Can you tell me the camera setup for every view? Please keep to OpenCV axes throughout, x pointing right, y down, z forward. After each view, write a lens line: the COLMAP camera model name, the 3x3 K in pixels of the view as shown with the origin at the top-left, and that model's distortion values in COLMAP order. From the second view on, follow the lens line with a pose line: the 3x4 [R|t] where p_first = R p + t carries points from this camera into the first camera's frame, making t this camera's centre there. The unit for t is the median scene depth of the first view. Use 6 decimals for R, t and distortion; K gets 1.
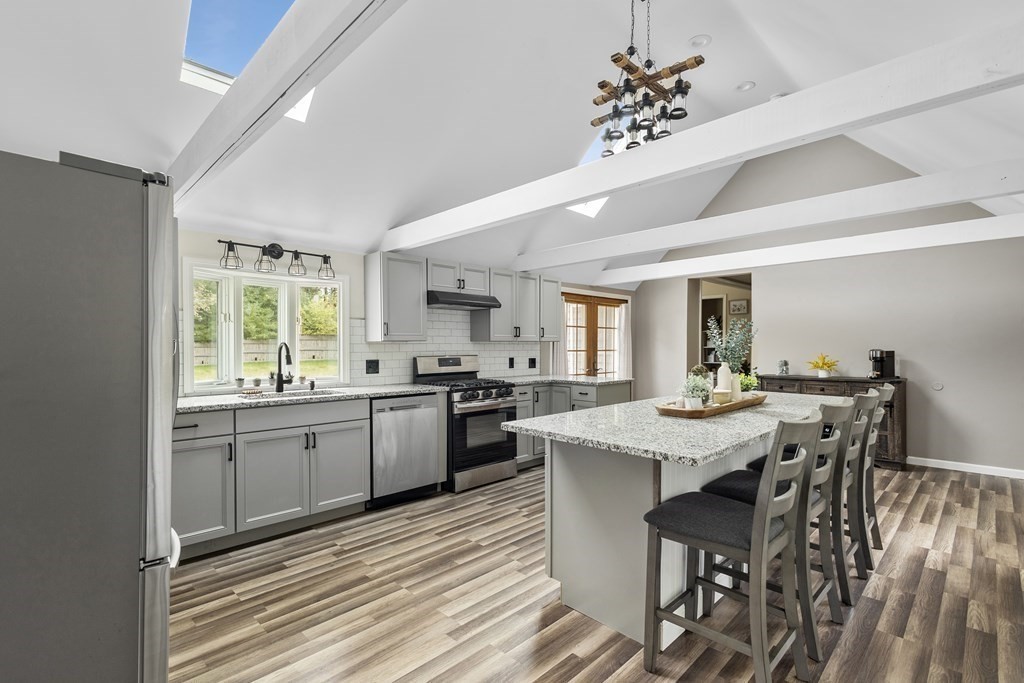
lens RADIAL K [[478.2, 0, 512.0], [0, 478.2, 341.5], [0, 0, 1]] dist [-0.000155, -0.000250]
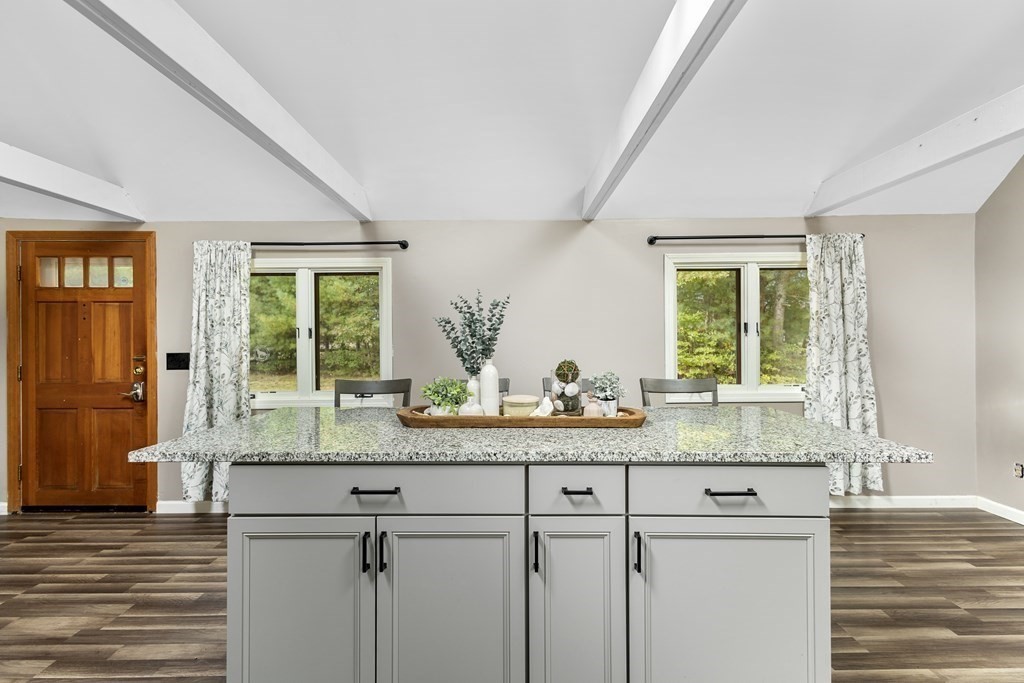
lens RADIAL K [[474.2, 0, 513.0], [0, 474.2, 329.6], [0, 0, 1]] dist [0.008546, -0.000847]
pose [[-0.706620, 0.016064, 0.707411, -0.039565], [-0.000604, 0.999728, -0.023306, 0.010066], [-0.707593, -0.016896, -0.706418, 0.905151]]
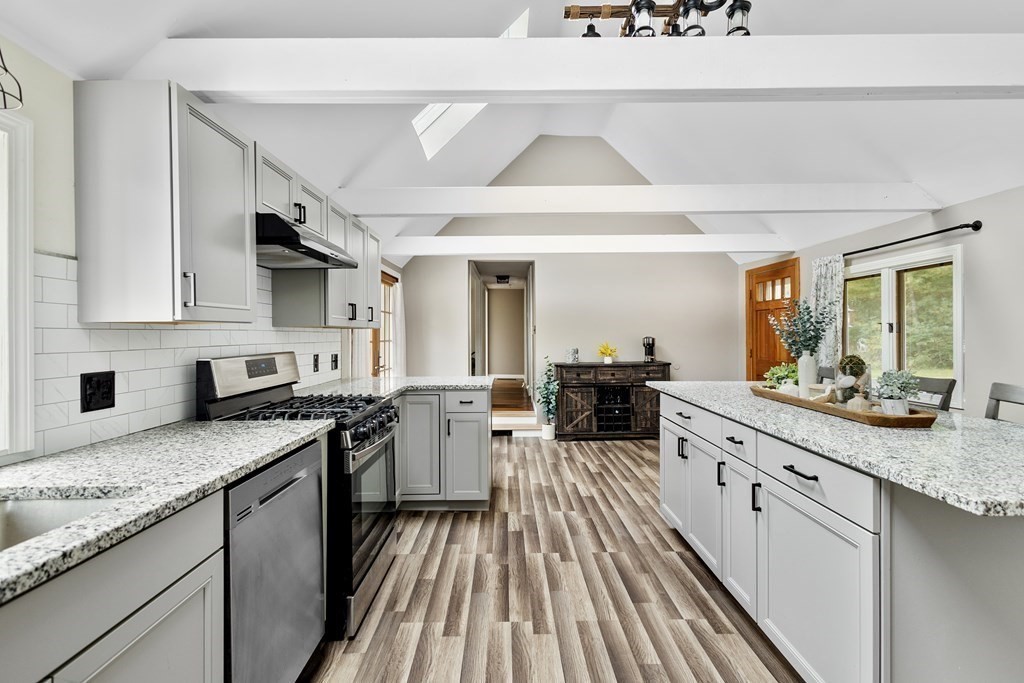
lens RADIAL K [[474.2, 0, 513.0], [0, 474.2, 329.6], [0, 0, 1]] dist [0.008546, -0.000847]
pose [[0.701957, 0.004394, 0.712206, -0.313955], [-0.000719, 0.999985, -0.005462, 0.006617], [-0.712219, 0.003322, 0.701949, 0.489349]]
